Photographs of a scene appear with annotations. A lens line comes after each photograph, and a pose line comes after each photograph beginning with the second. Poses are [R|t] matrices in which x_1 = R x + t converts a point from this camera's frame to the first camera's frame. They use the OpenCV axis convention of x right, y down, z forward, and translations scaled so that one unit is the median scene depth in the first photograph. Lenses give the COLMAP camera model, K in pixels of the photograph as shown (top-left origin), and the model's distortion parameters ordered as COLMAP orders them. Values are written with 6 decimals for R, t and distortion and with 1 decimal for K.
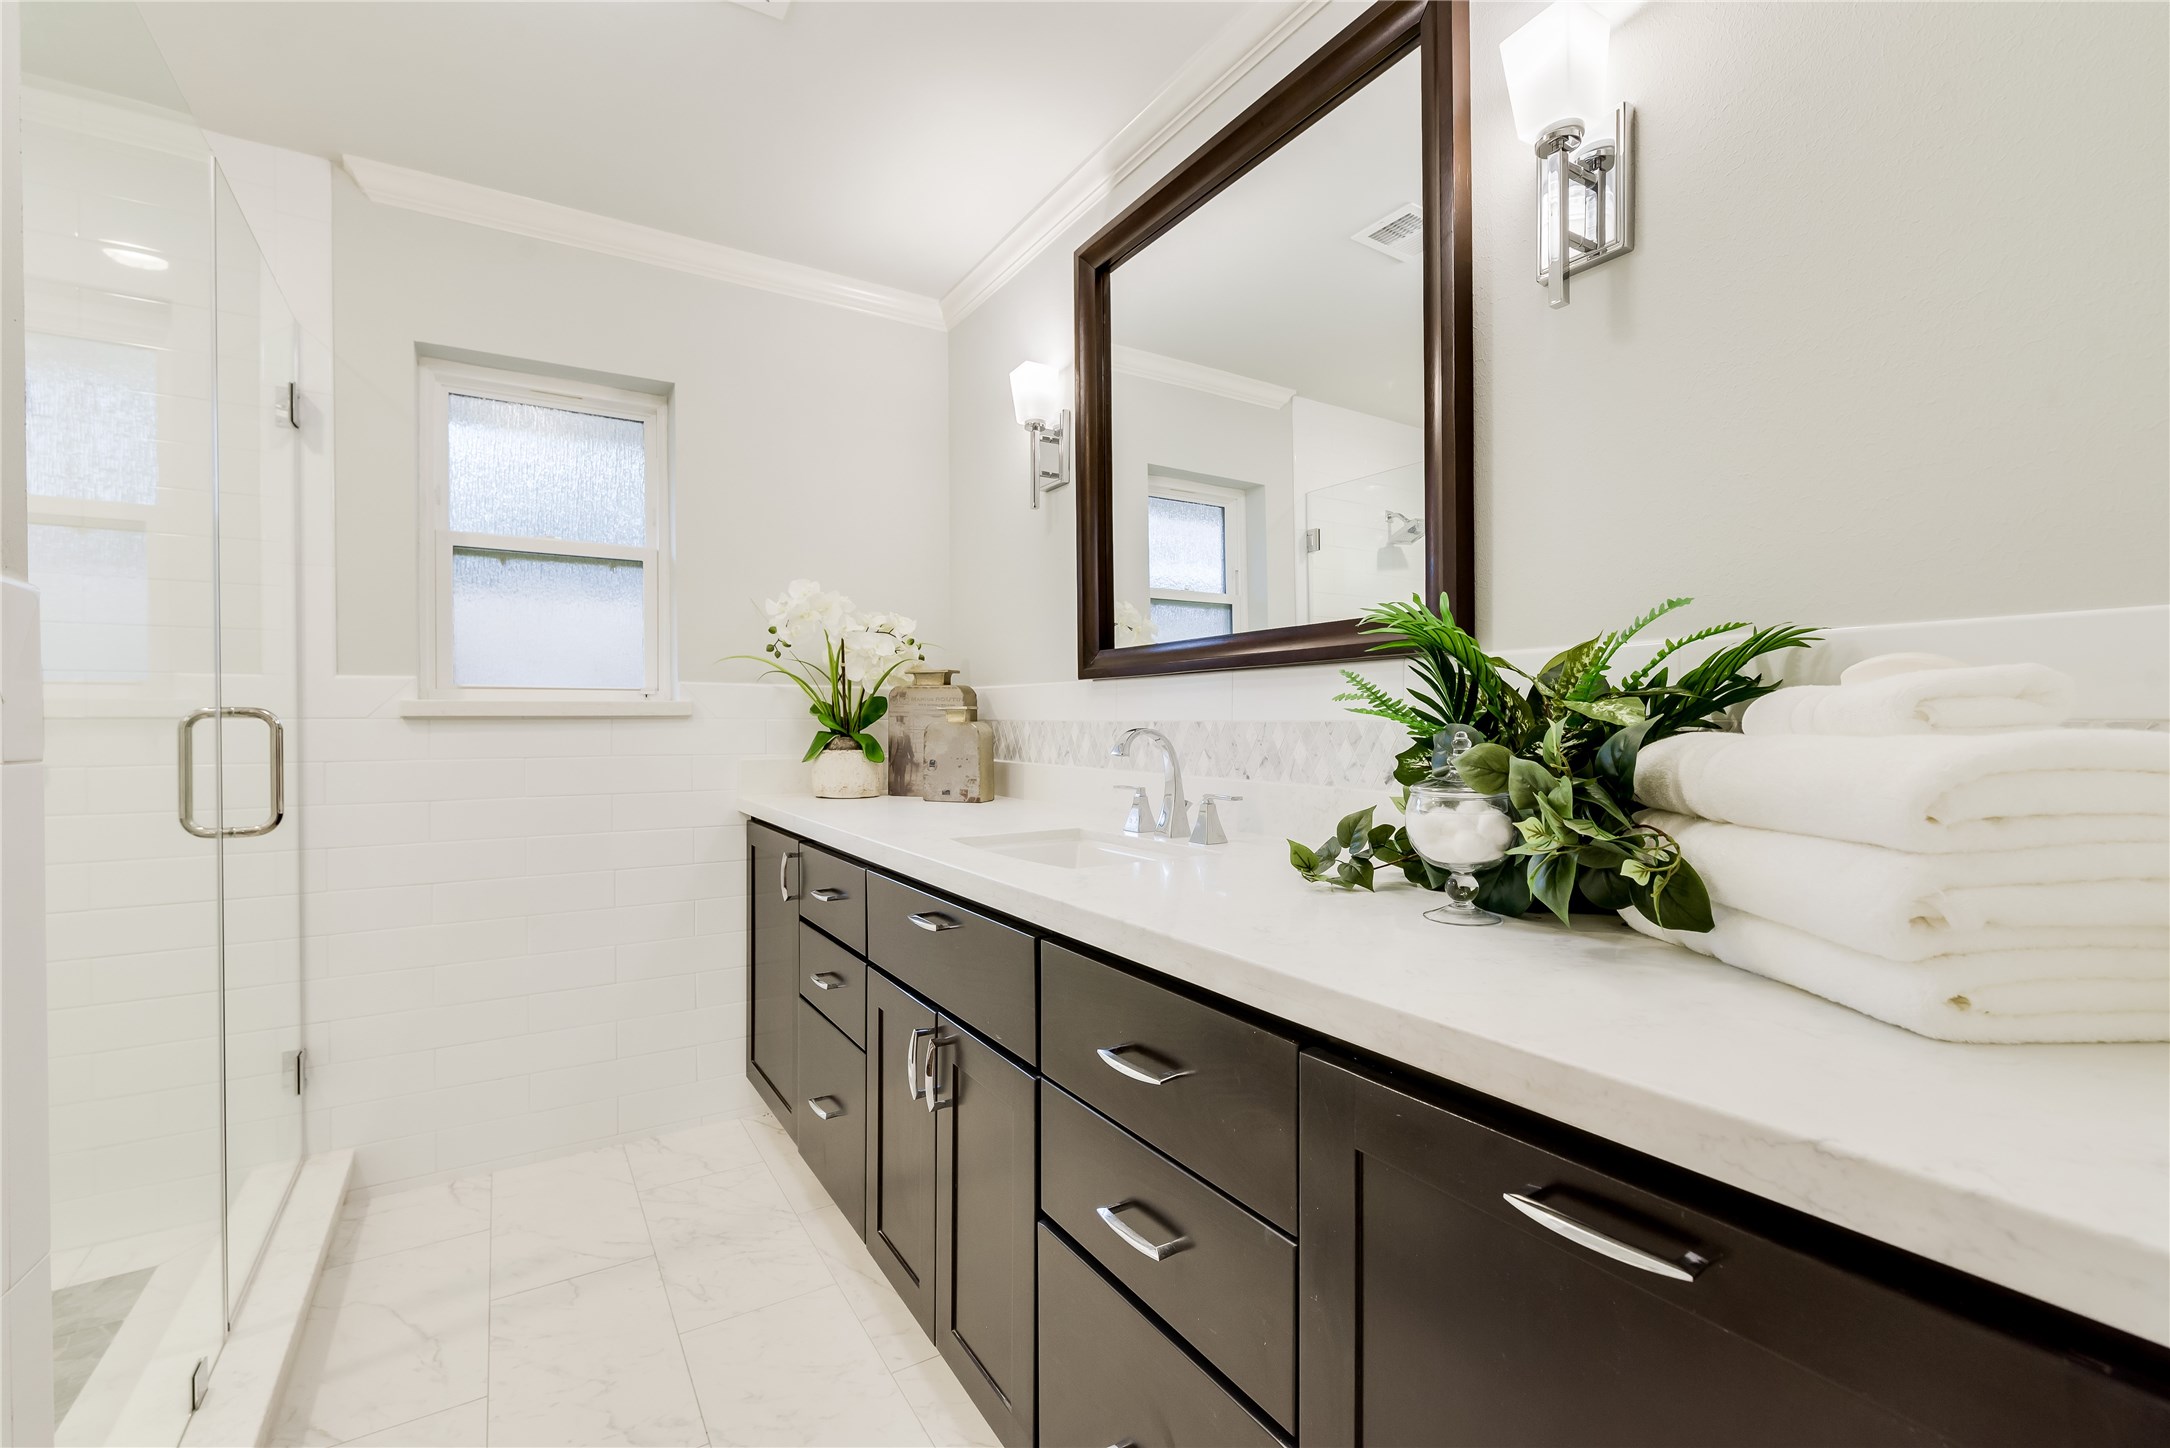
lens RADIAL K [[935.2, 0, 1083.8], [0, 935.2, 723.2], [0, 0, 1]] dist [0.000560, -0.000393]
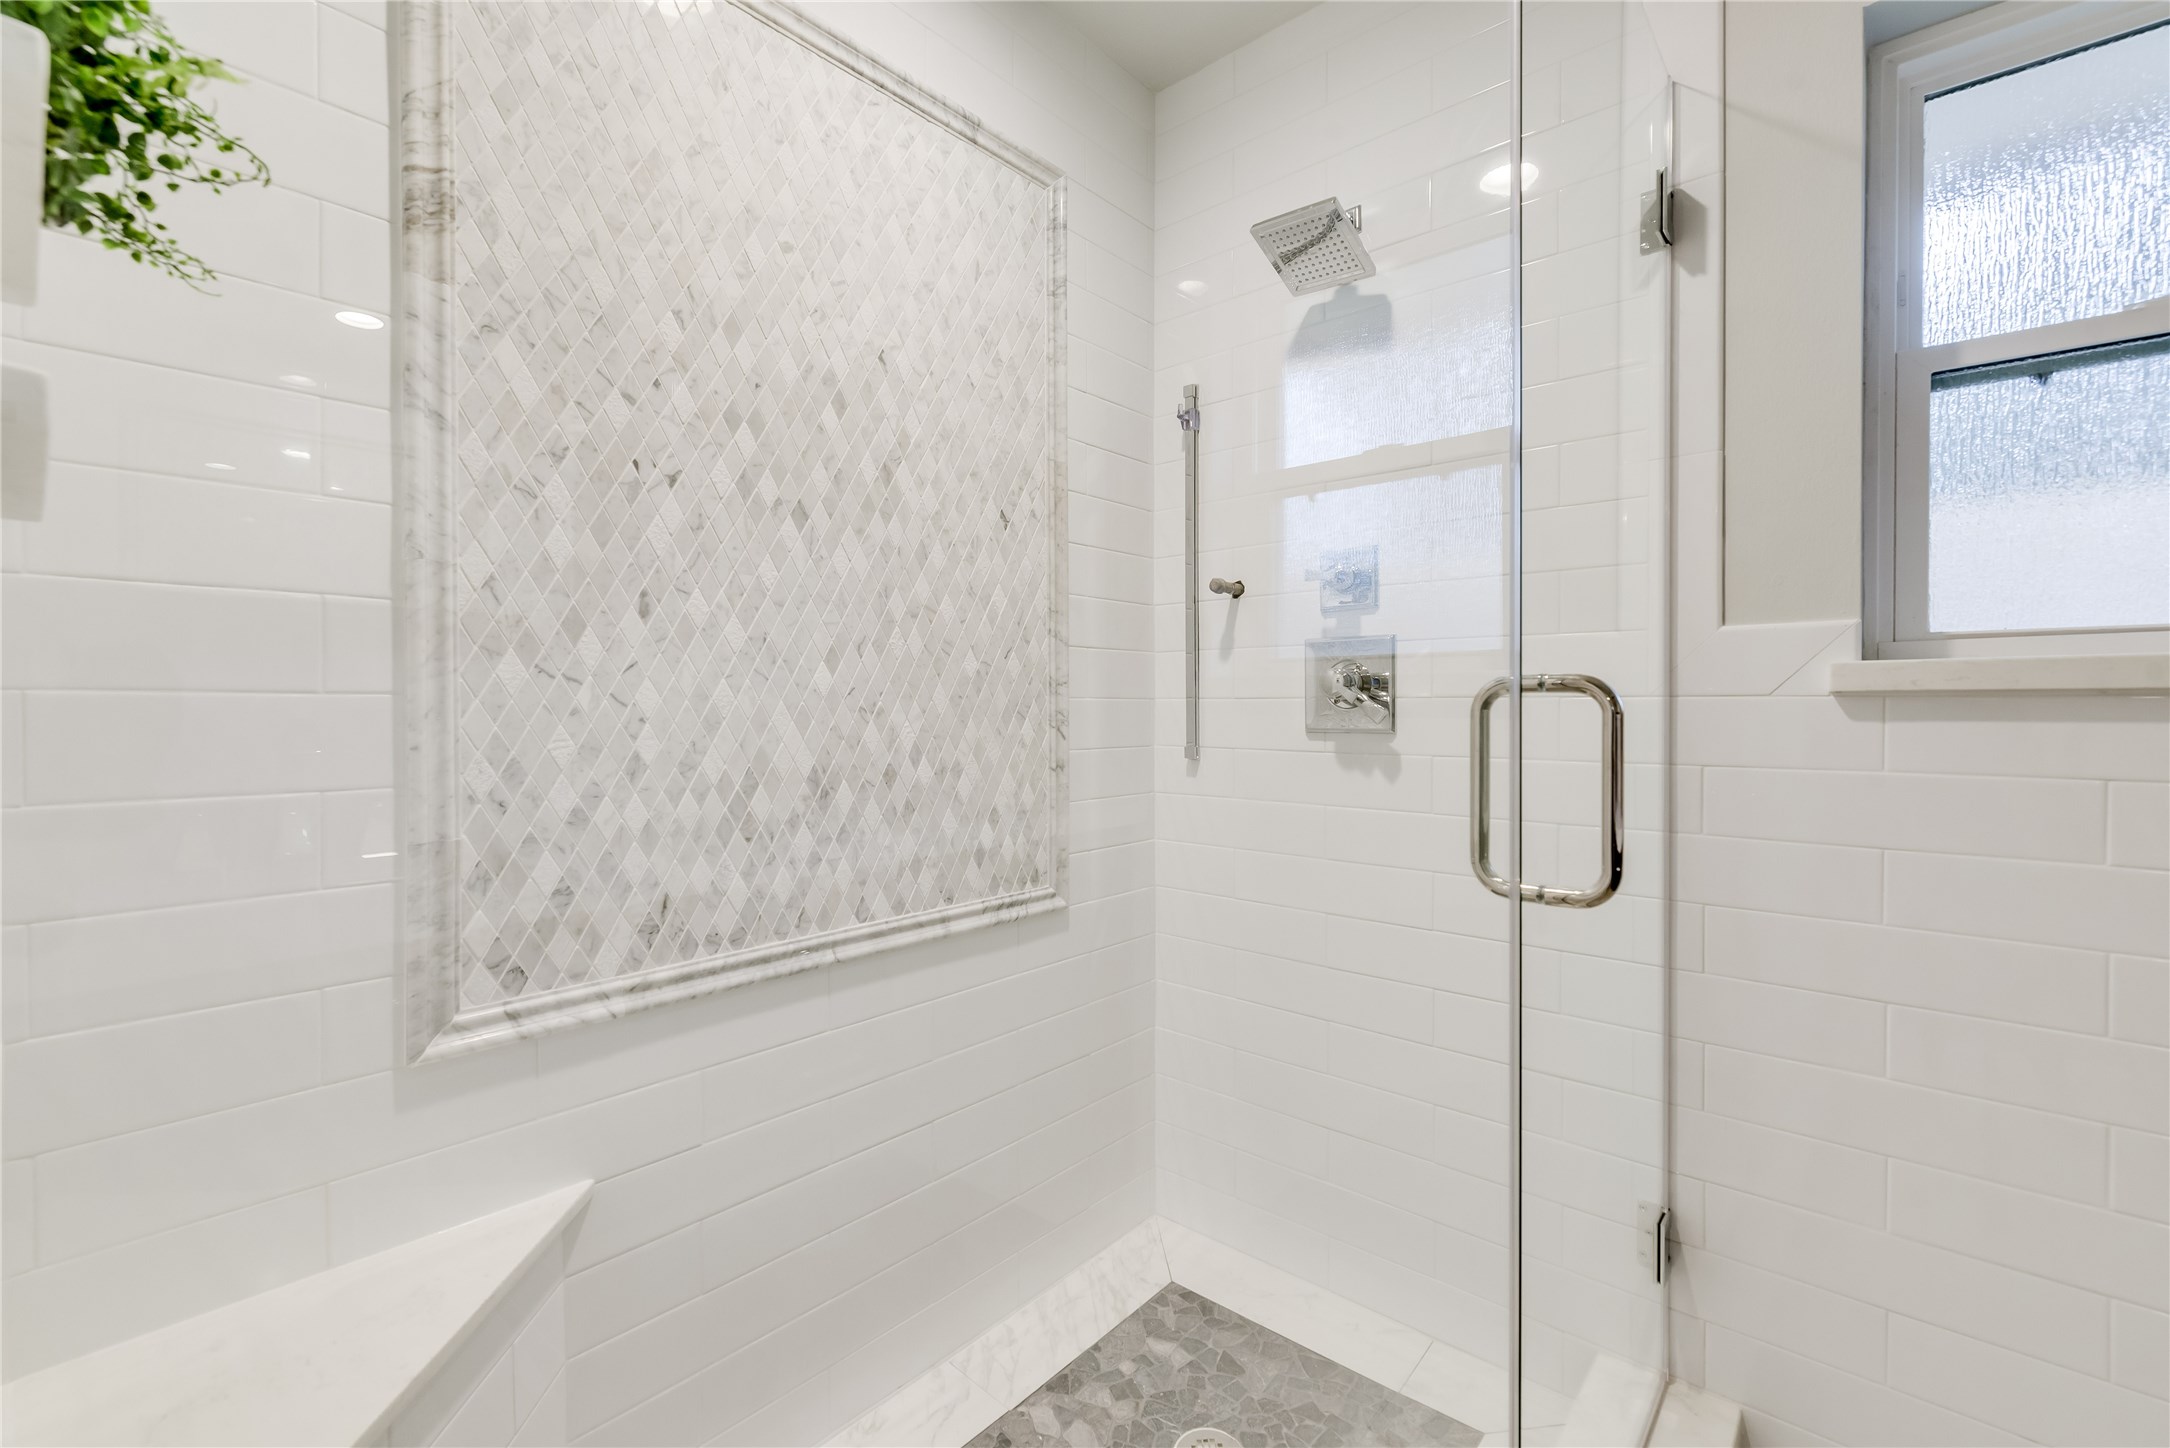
lens RADIAL K [[935.2, 0, 1083.4], [0, 935.2, 712.4], [0, 0, 1]] dist [0.000560, -0.000393]
pose [[0.286383, 0.010925, -0.958053, -0.343498], [-0.001108, 0.999938, 0.011072, -0.000620], [0.958115, -0.002110, 0.286377, 0.438571]]
